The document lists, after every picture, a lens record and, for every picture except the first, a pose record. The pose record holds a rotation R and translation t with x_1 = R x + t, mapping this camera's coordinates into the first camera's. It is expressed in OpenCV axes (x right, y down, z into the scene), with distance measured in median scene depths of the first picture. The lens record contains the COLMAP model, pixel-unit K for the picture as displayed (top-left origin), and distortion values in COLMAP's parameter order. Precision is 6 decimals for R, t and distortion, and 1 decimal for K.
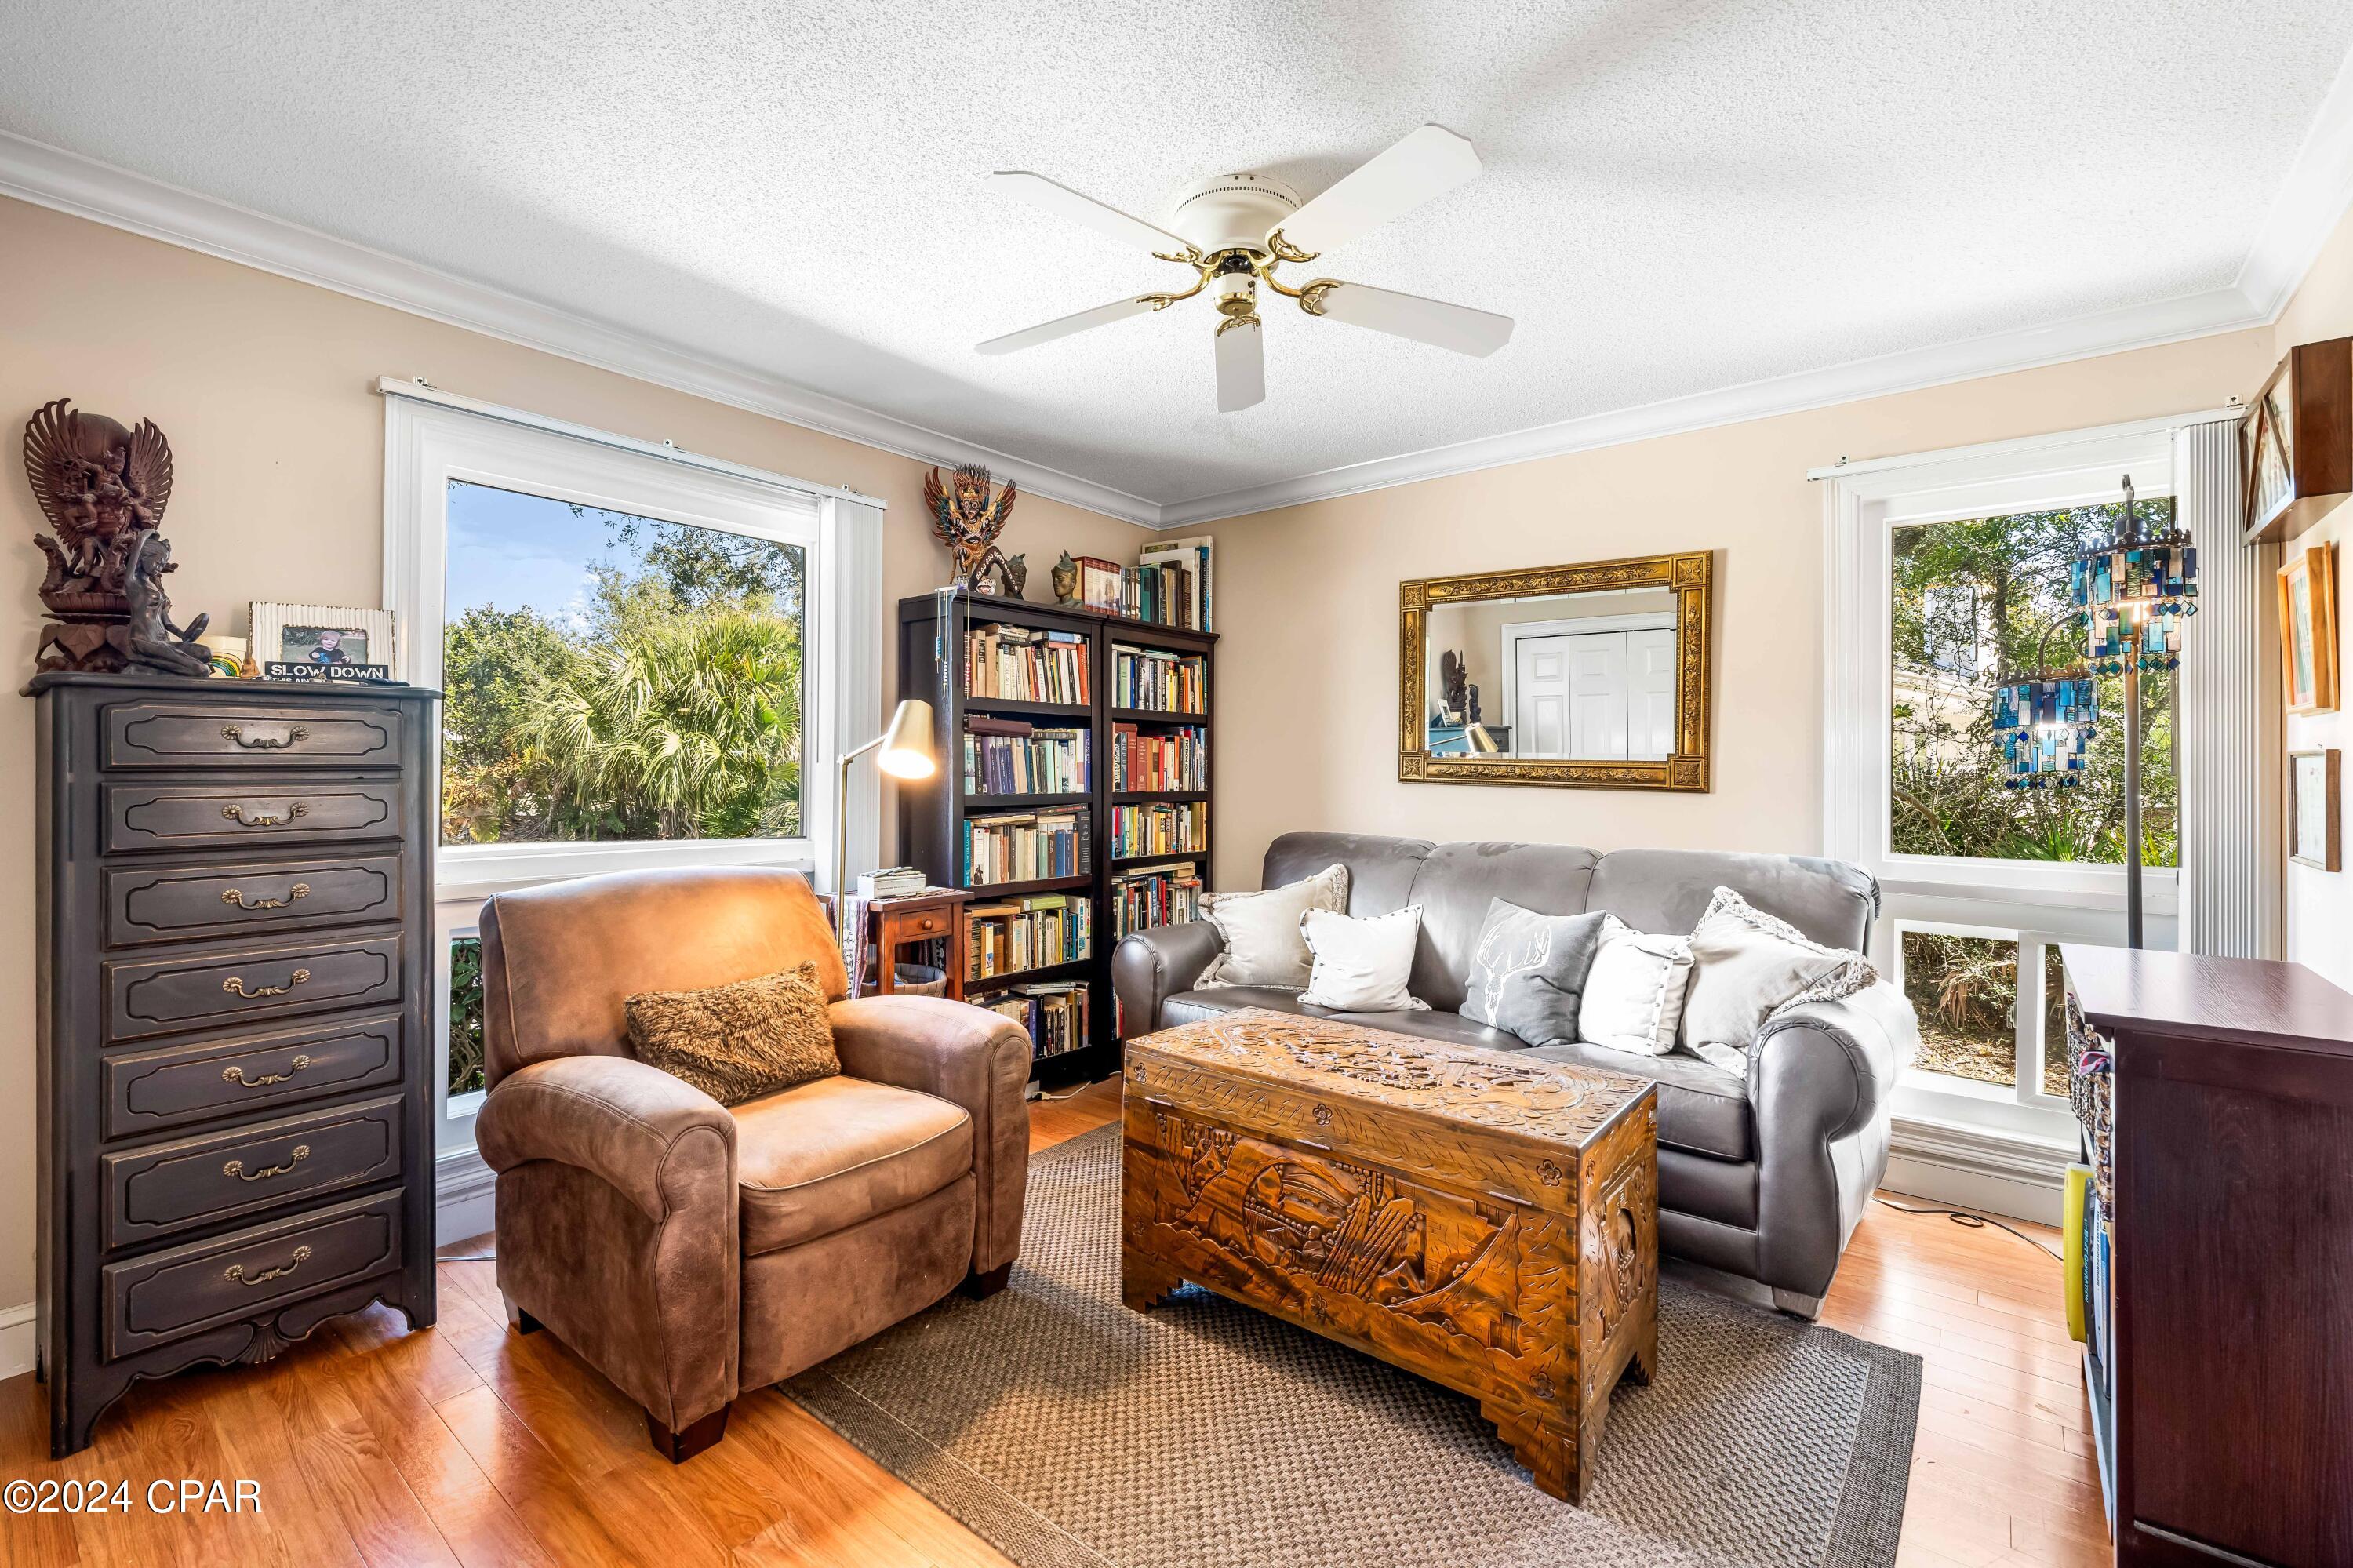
lens RADIAL K [[1022.6, 0, 1172.5], [0, 1022.6, 775.9], [0, 0, 1]] dist [-0.014679, -0.000186]
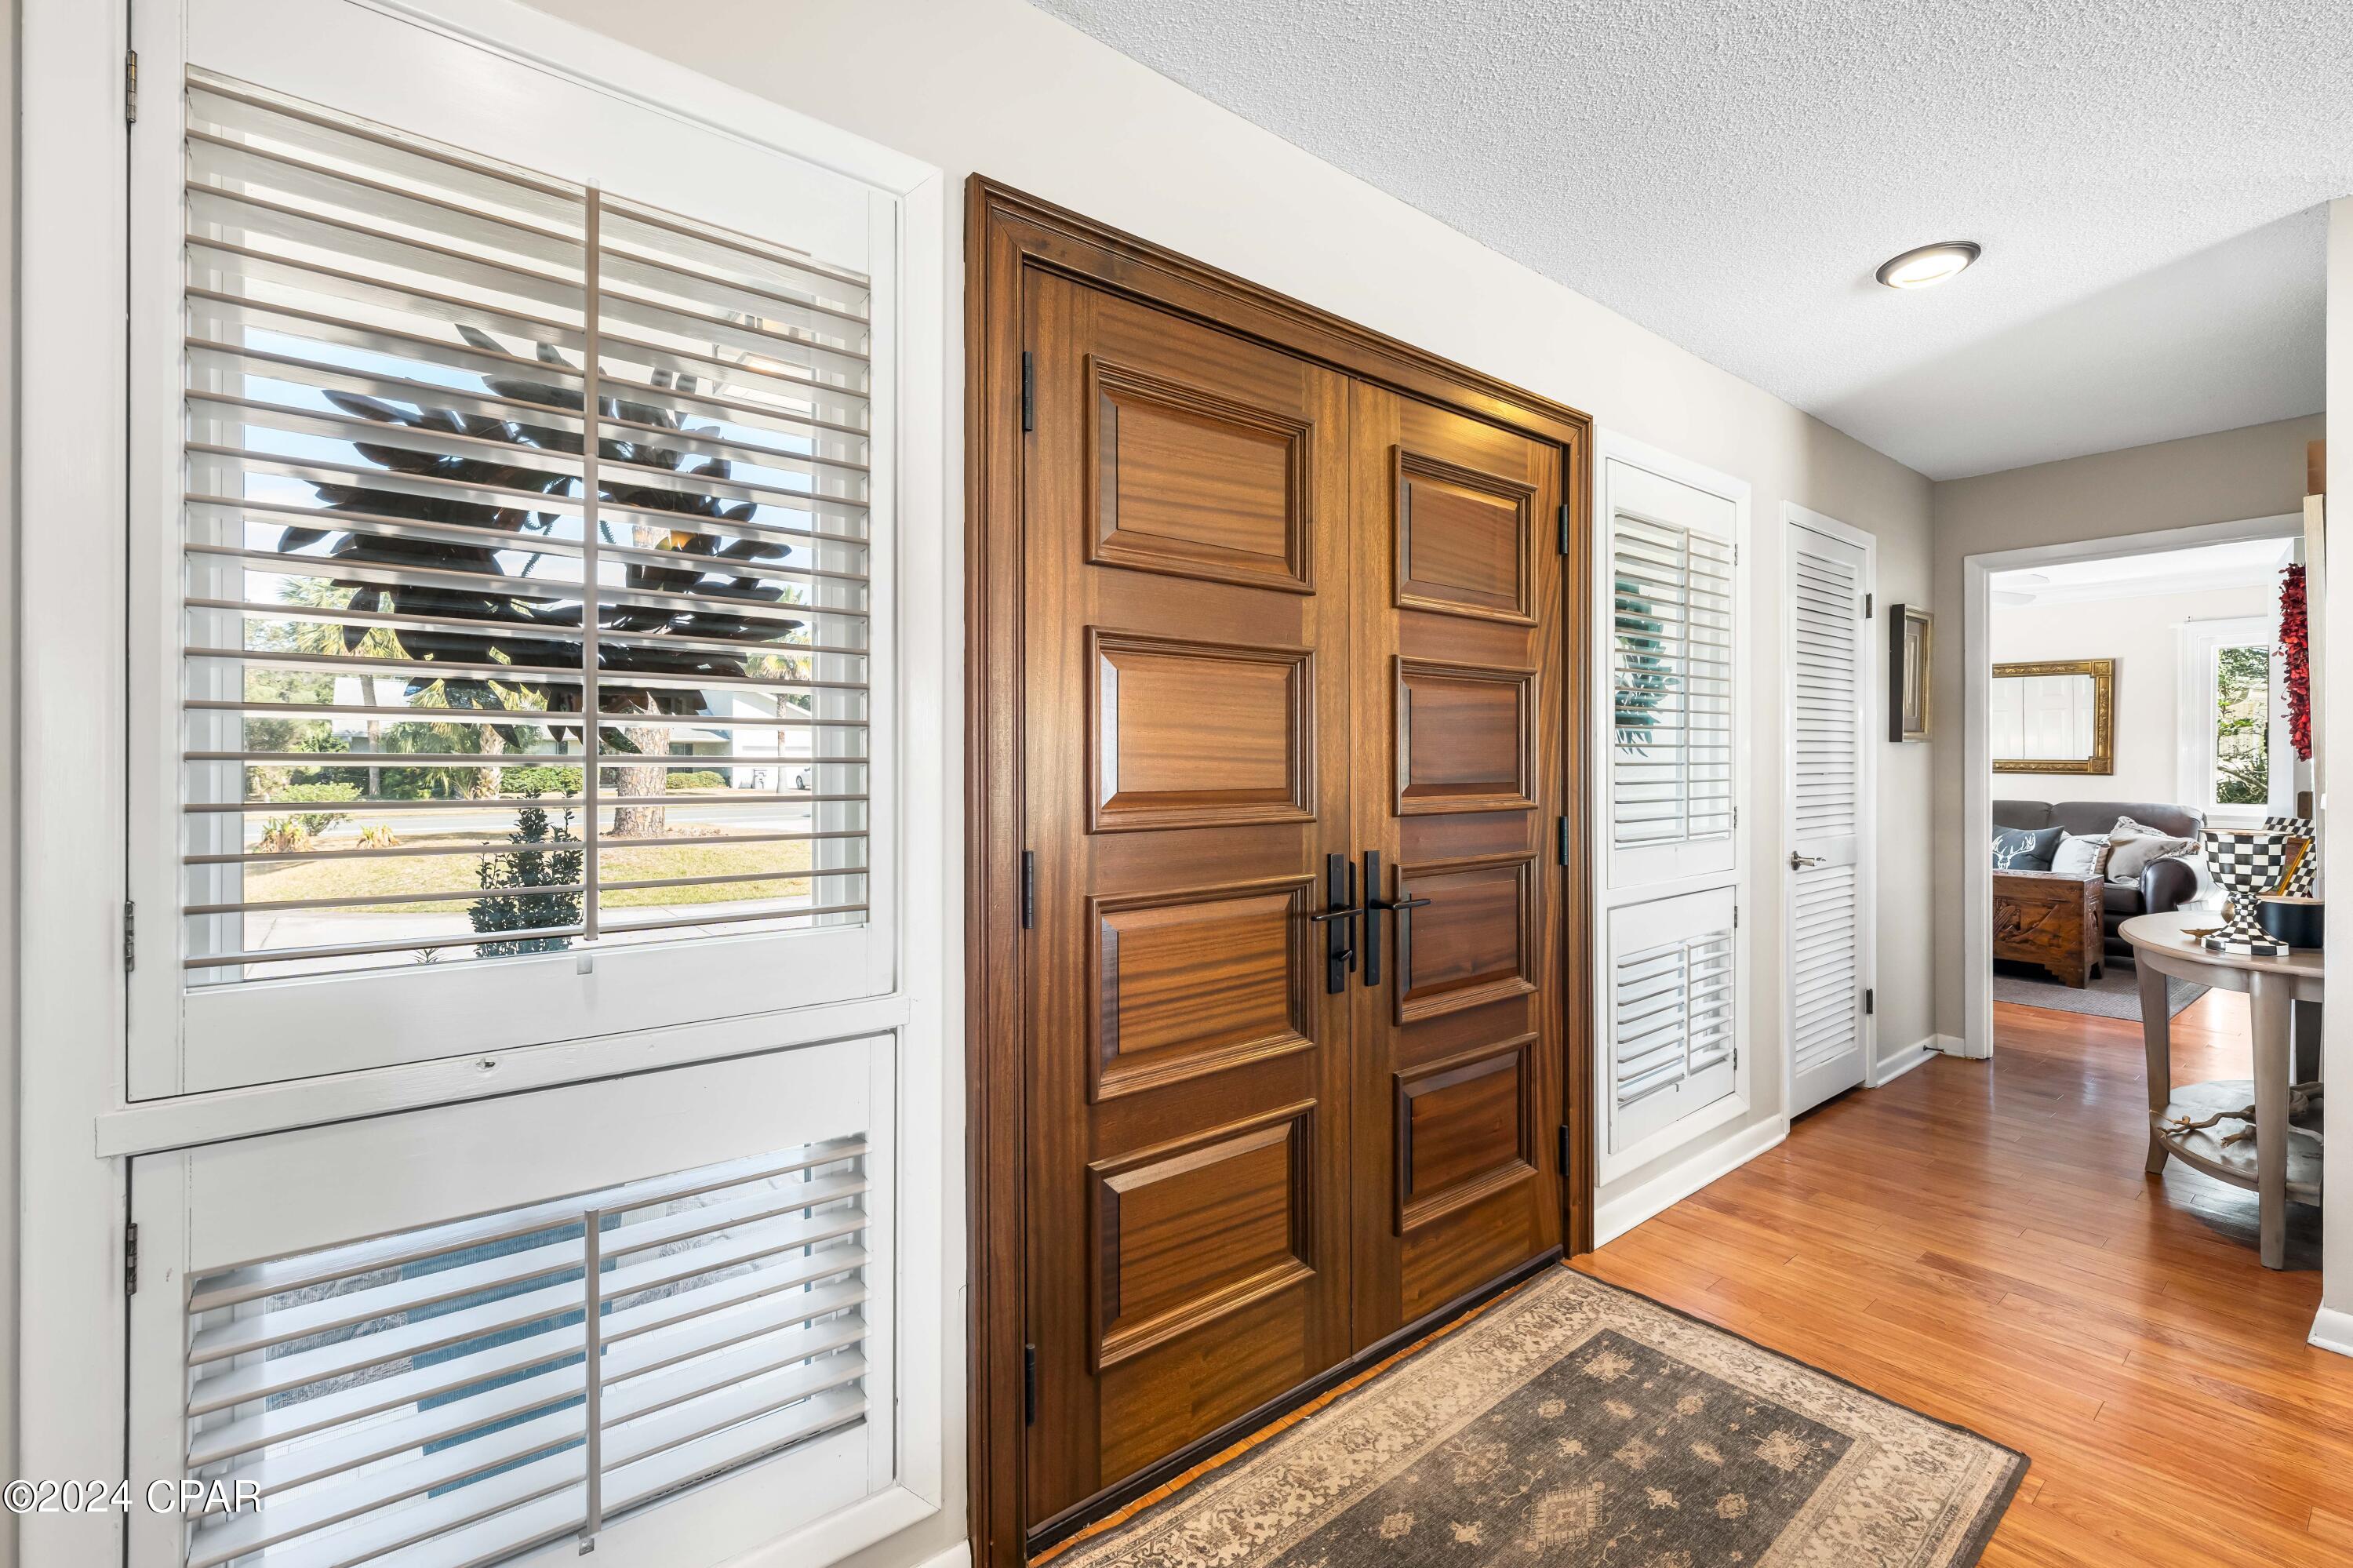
lens RADIAL K [[1022.6, 0, 1174.9], [0, 1022.6, 768.2], [0, 0, 1]] dist [-0.014679, -0.000186]
pose [[0.974000, -0.001633, -0.226543, -1.064323], [0.002479, 0.999991, 0.003450, -0.011051], [0.226536, -0.003922, 0.973995, -1.759655]]
